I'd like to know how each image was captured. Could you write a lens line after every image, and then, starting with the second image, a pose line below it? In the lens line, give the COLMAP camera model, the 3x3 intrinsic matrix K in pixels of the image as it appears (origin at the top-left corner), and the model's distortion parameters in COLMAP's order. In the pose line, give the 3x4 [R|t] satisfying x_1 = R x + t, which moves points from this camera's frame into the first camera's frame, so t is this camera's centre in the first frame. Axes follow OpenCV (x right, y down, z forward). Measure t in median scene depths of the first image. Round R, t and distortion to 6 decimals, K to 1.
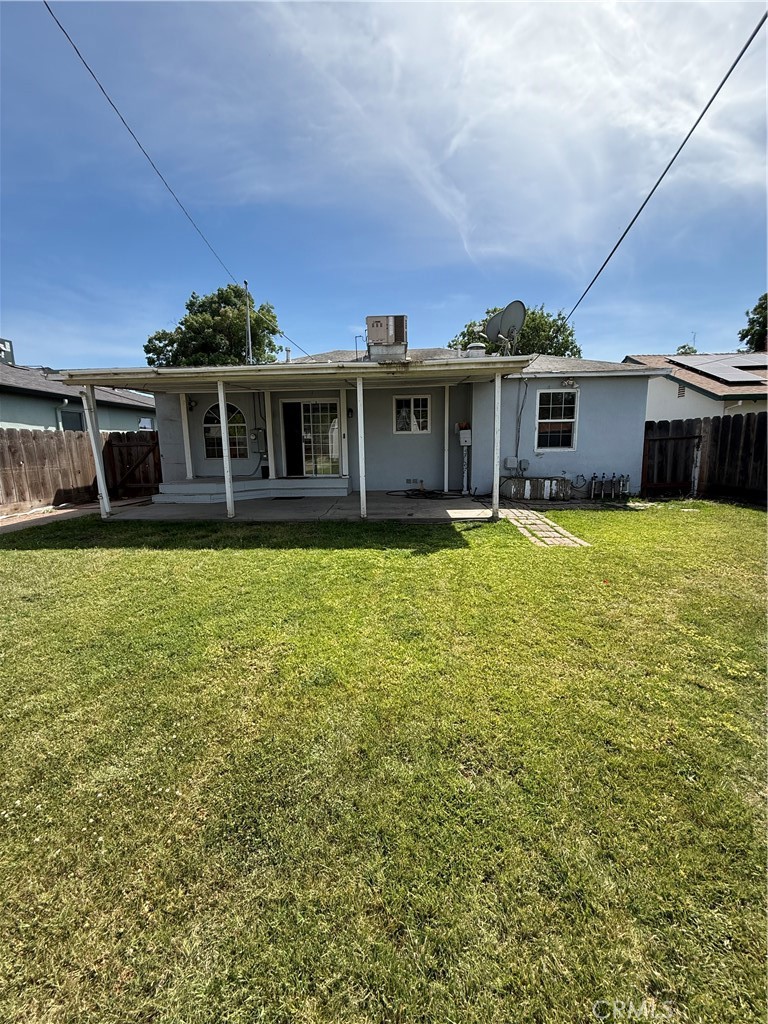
lens RADIAL K [[410.2, 0, 384.0], [0, 410.2, 512.0], [0, 0, 1]] dist [0.002778, 0.000155]
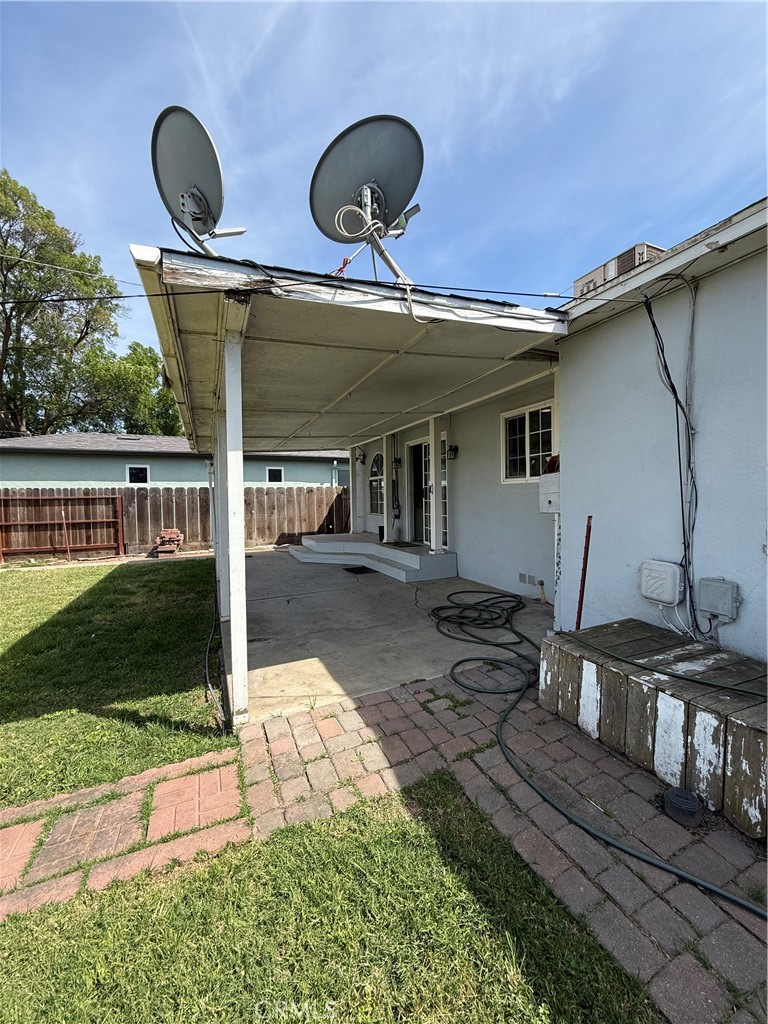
lens RADIAL K [[410.2, 0, 384.0], [0, 410.2, 512.0], [0, 0, 1]] dist [0.002778, 0.000155]
pose [[0.423524, 0.044066, -0.904813, 0.481087], [-0.137828, 0.990322, -0.016284, -0.135953], [0.895339, 0.131605, 0.425498, 0.698986]]
